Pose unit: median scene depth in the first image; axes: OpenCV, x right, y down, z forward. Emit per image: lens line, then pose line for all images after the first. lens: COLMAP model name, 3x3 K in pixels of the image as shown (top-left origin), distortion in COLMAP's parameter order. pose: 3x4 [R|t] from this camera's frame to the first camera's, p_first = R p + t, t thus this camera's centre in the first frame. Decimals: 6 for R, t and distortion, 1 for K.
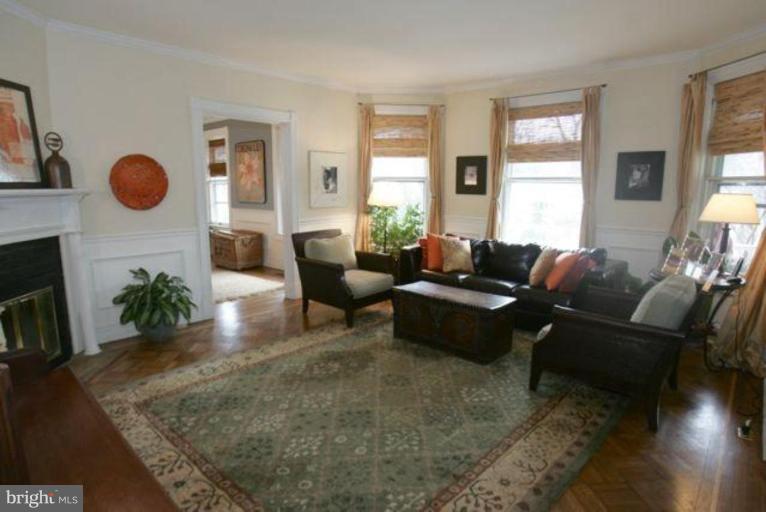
lens RADIAL K [[441.6, 0, 382.2], [0, 441.6, 257.4], [0, 0, 1]] dist [-0.024673, 0.000457]
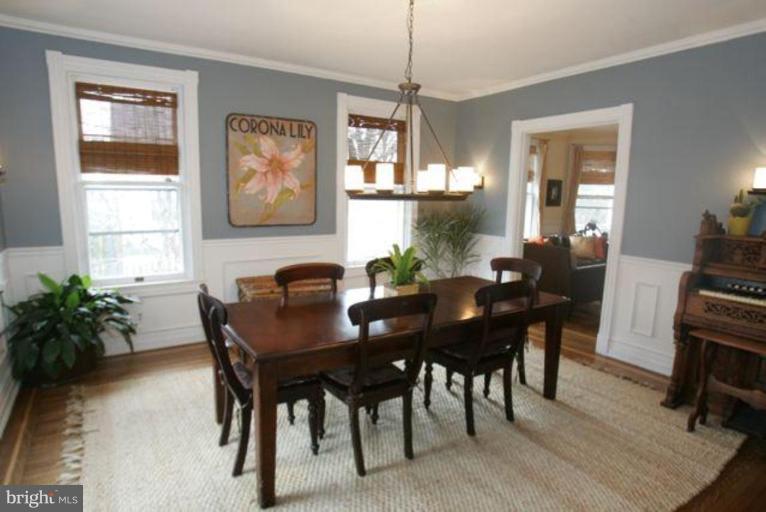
lens RADIAL K [[441.6, 0, 382.2], [0, 441.6, 257.0], [0, 0, 1]] dist [-0.024673, 0.000457]
pose [[0.256099, -0.132088, 0.957583, -0.935595], [0.138369, 0.985428, 0.098923, -0.140075], [-0.956696, 0.107165, 0.270644, 0.831005]]
